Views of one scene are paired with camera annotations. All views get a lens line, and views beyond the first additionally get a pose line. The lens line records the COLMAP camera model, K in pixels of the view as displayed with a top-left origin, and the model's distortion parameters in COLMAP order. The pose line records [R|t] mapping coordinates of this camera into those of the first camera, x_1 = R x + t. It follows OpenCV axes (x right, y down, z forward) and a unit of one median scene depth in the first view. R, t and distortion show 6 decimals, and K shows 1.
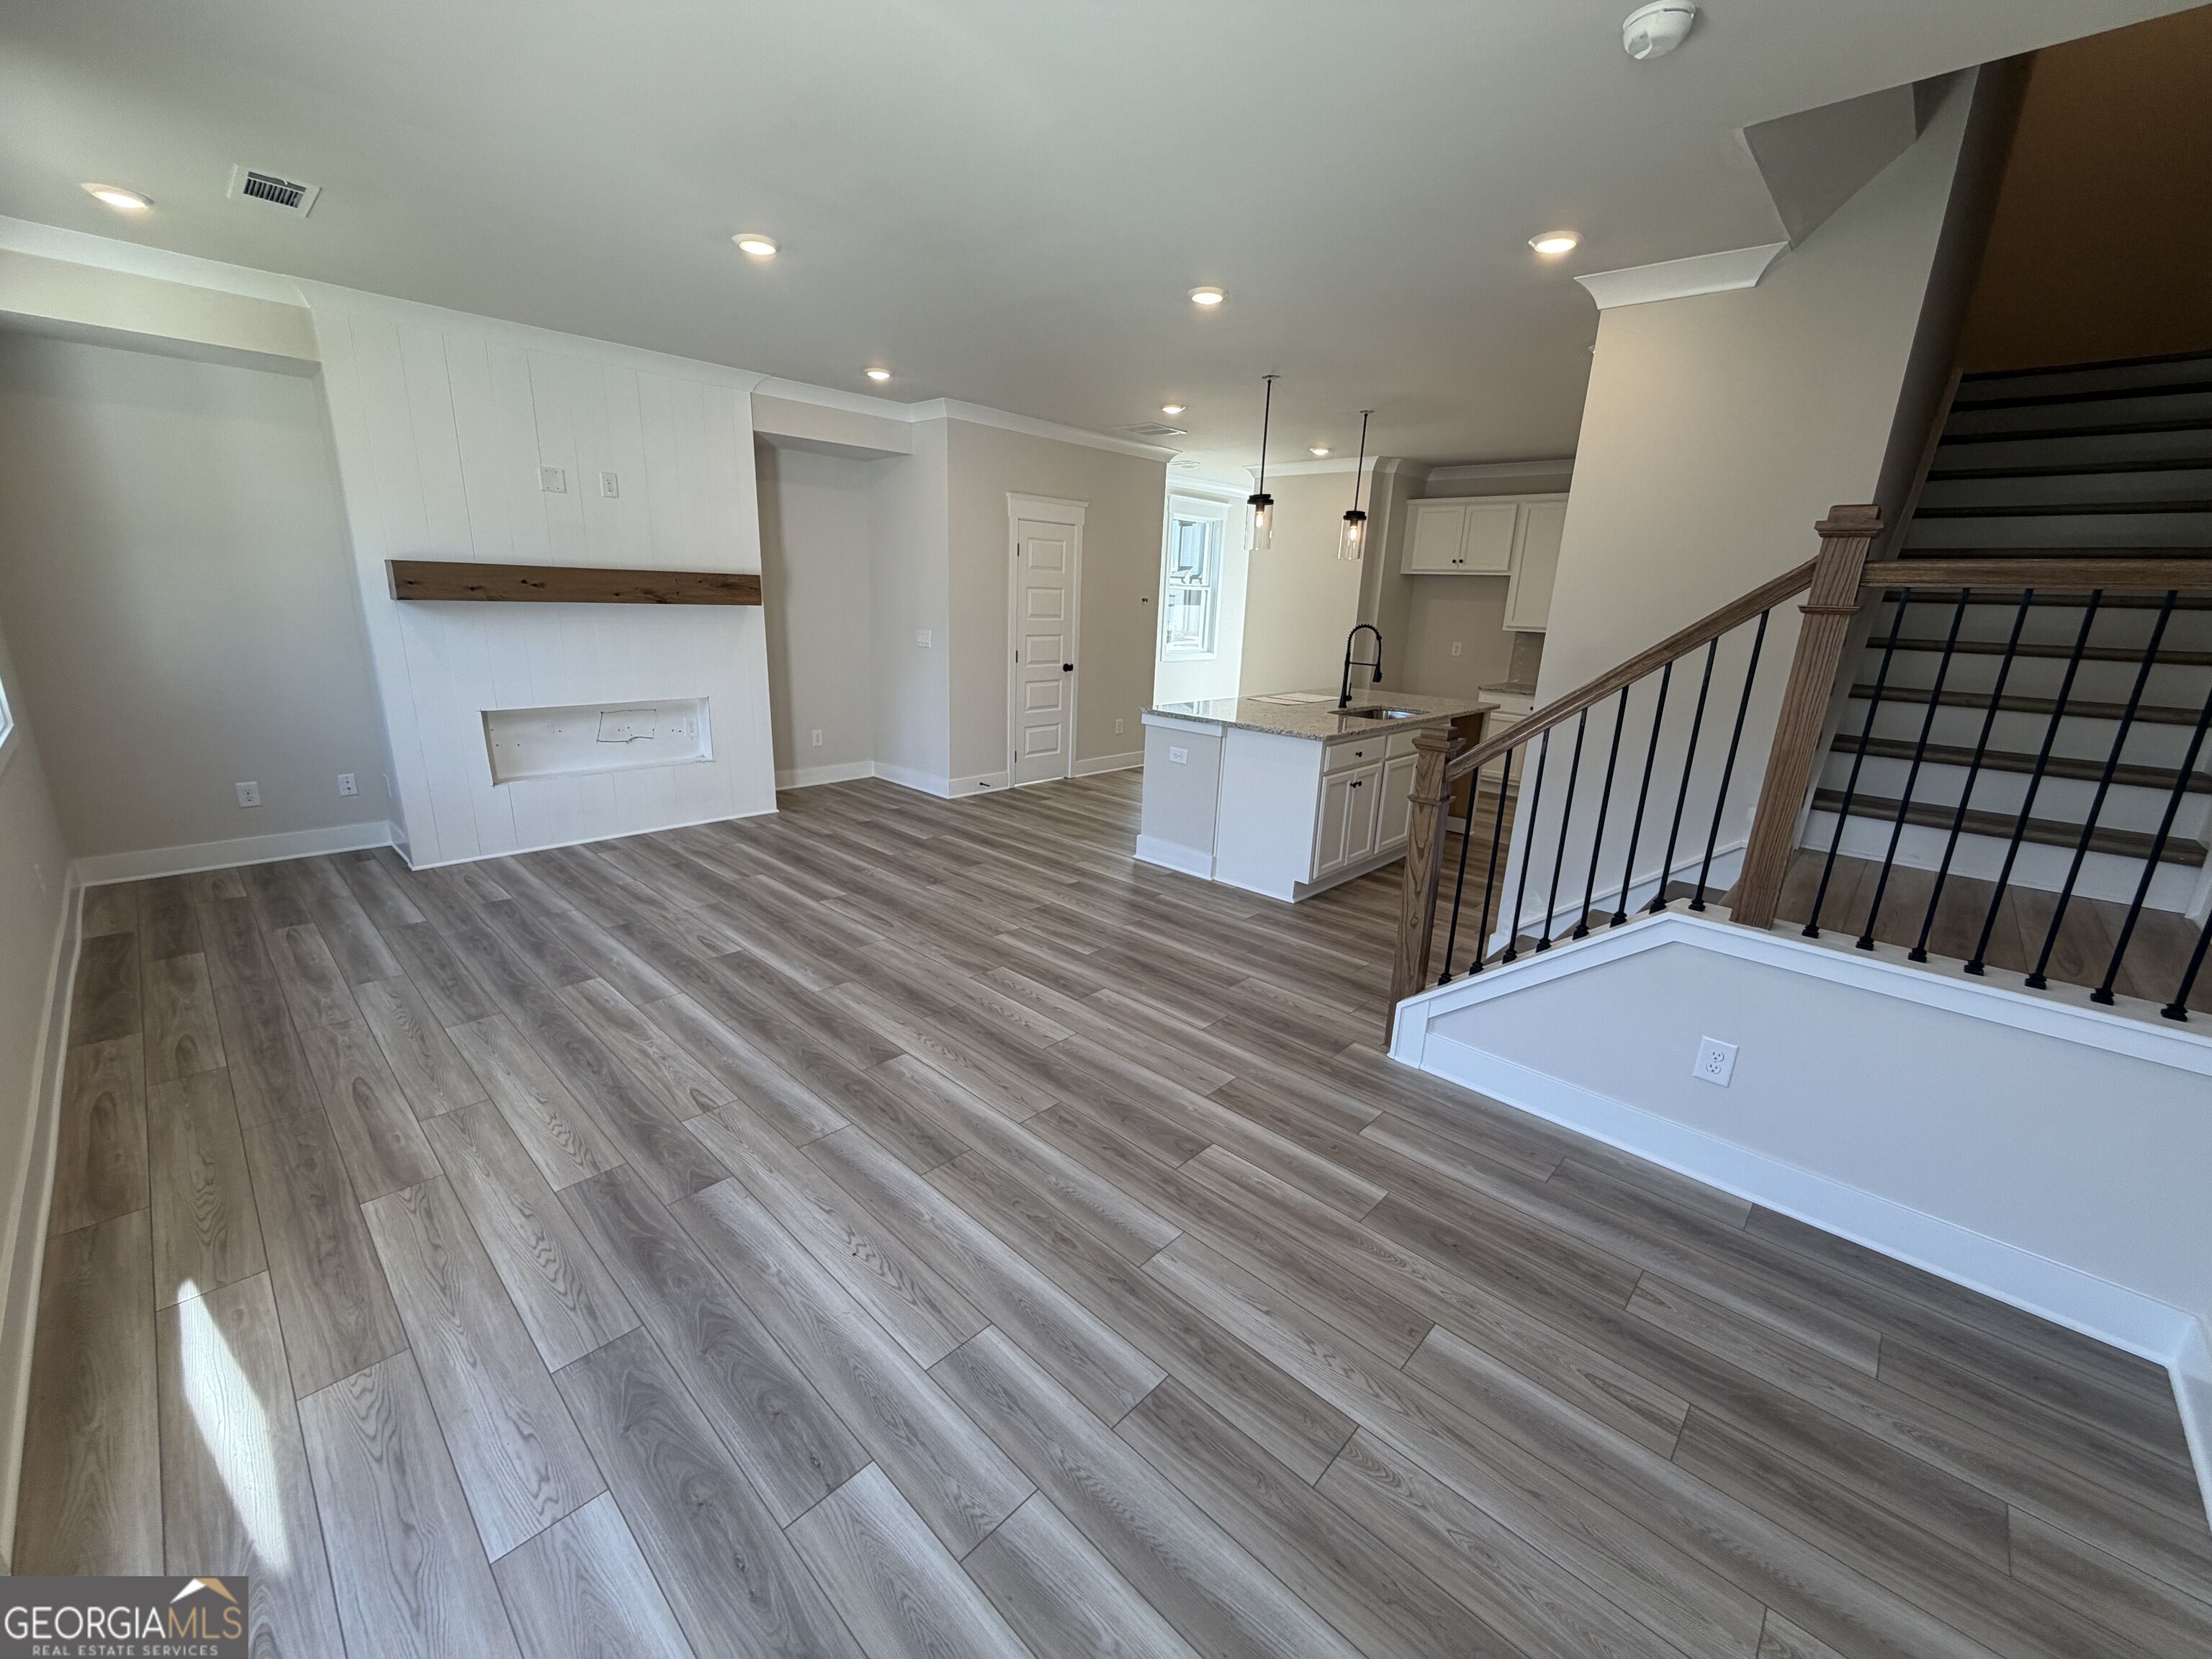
lens RADIAL K [[883.8, 0, 1100.5], [0, 883.8, 833.4], [0, 0, 1]] dist [0.000180, 0.000131]
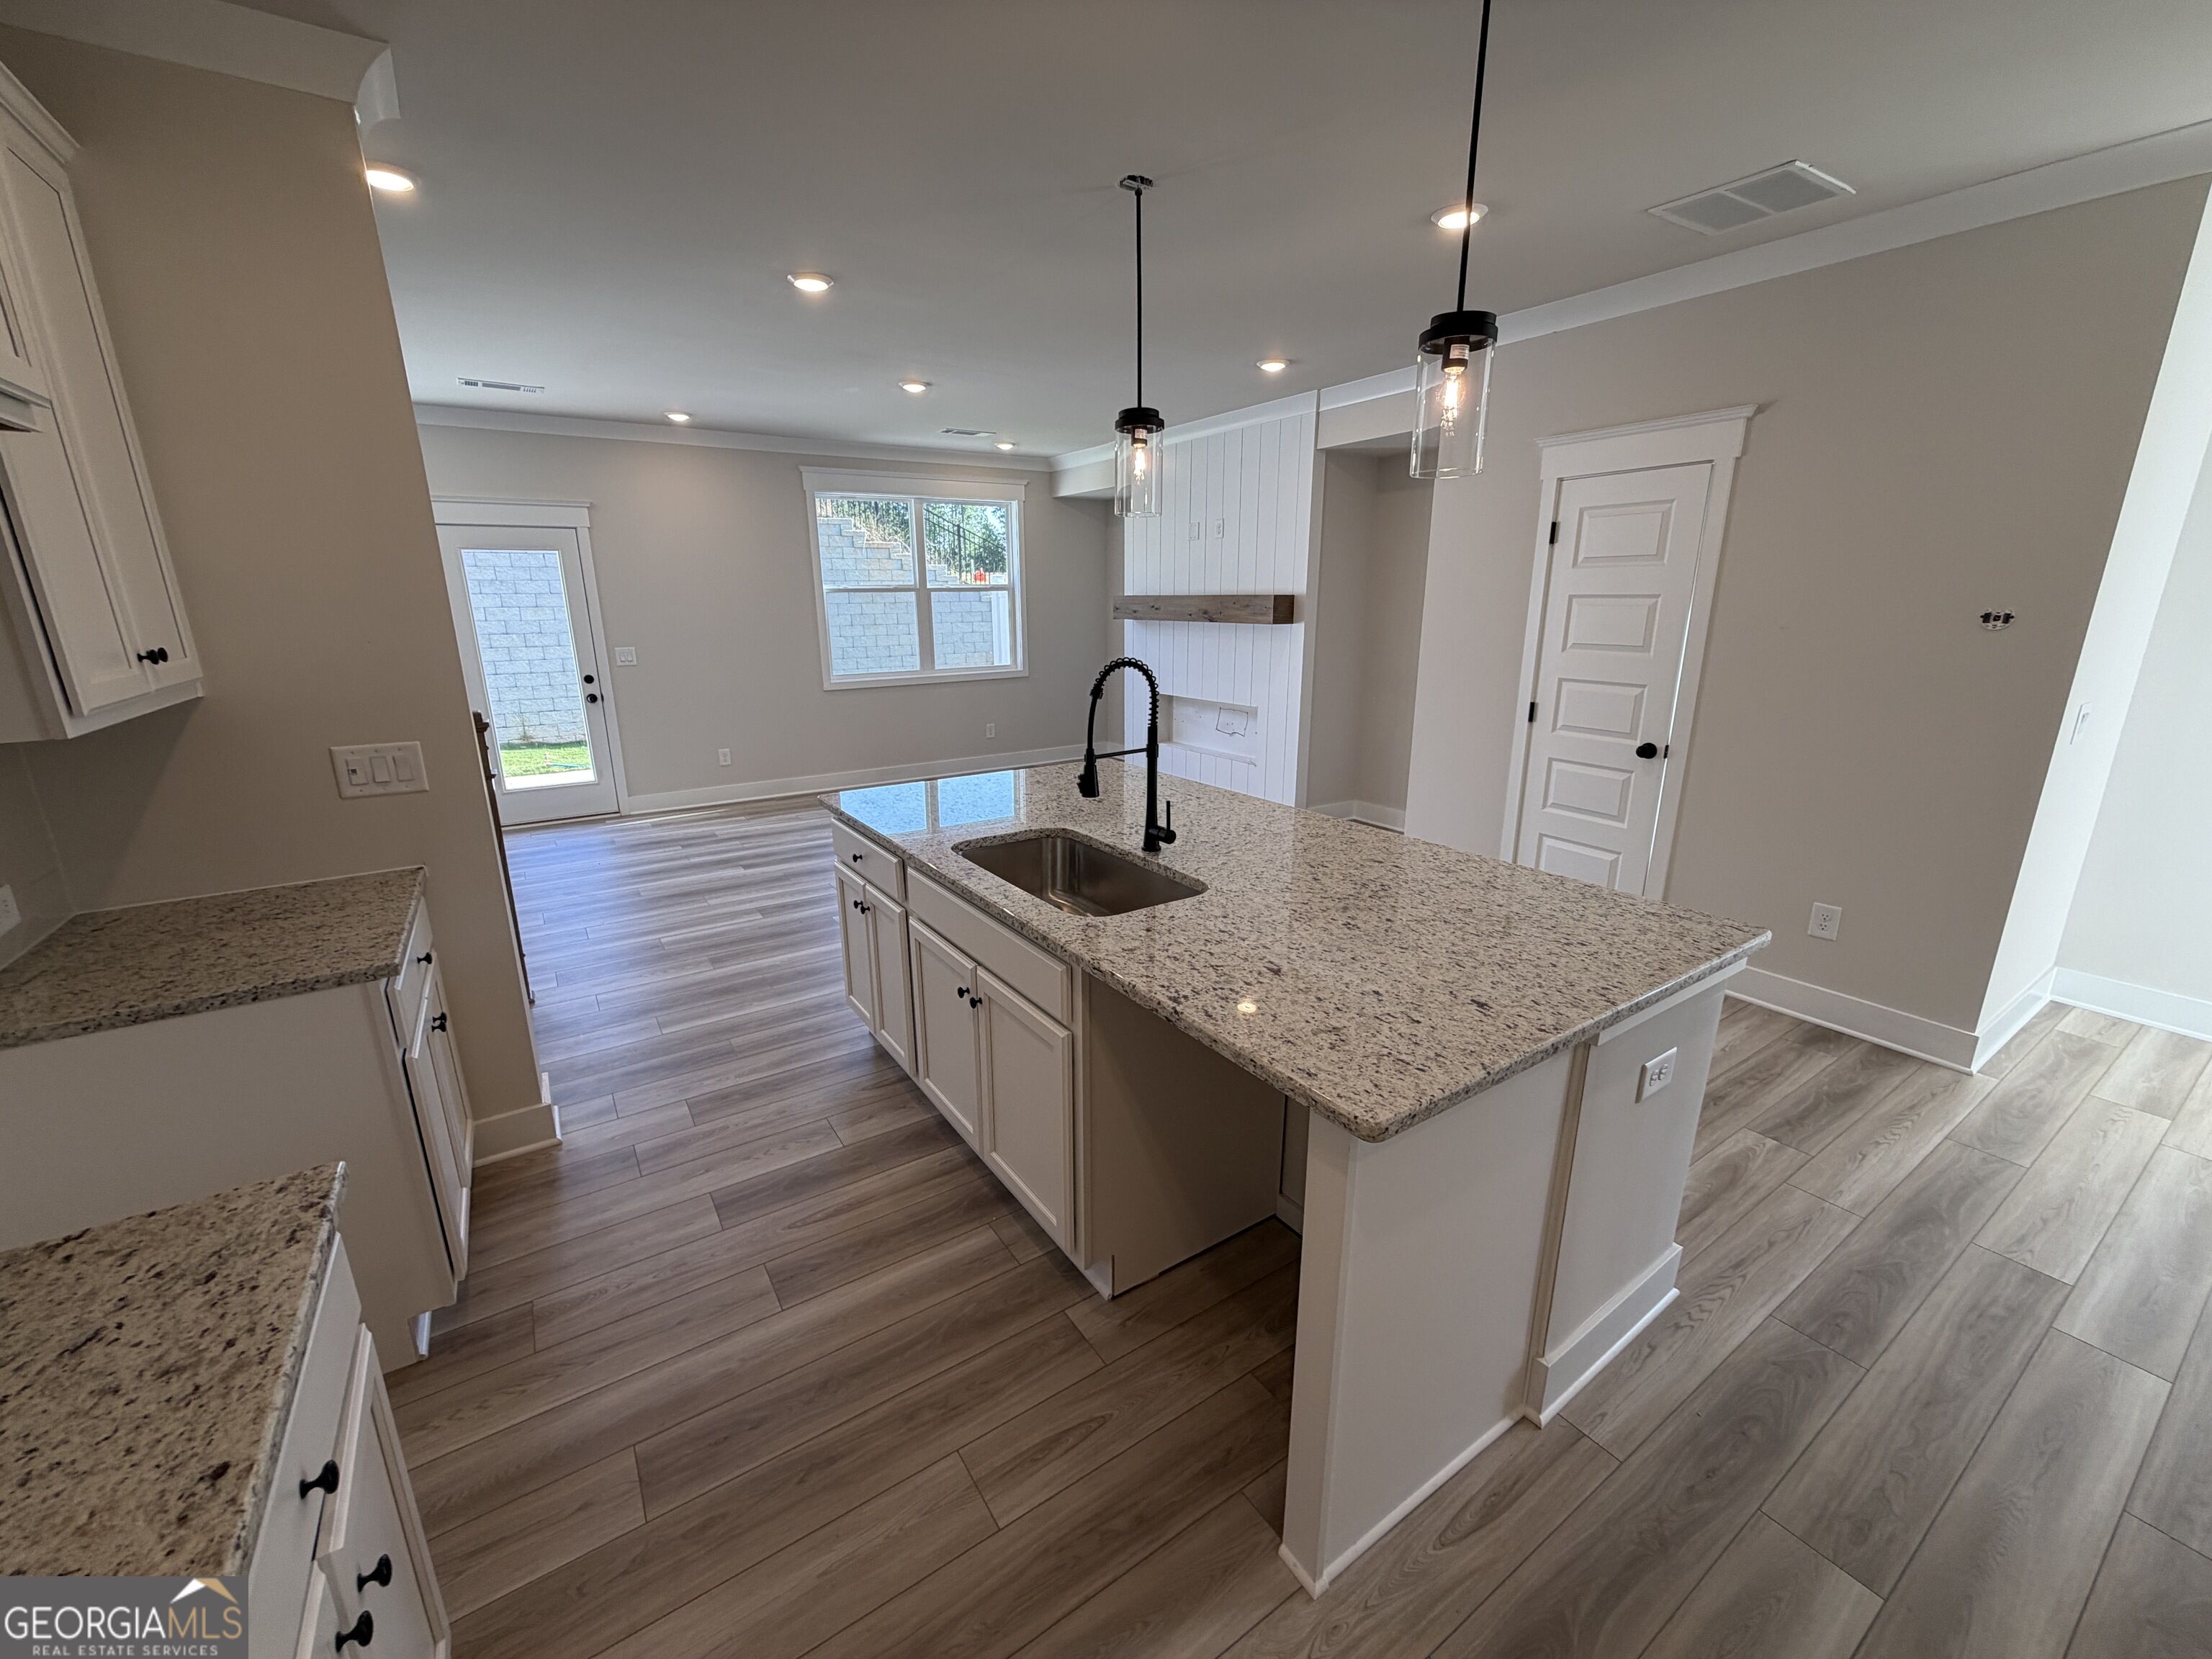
lens RADIAL K [[883.8, 0, 1100.5], [0, 883.8, 833.4], [0, 0, 1]] dist [0.000180, 0.000131]
pose [[-0.225528, 0.219060, -0.949289, 1.006126], [-0.260633, 0.925310, 0.275447, -0.383712], [0.938727, 0.309537, -0.151589, 1.517375]]
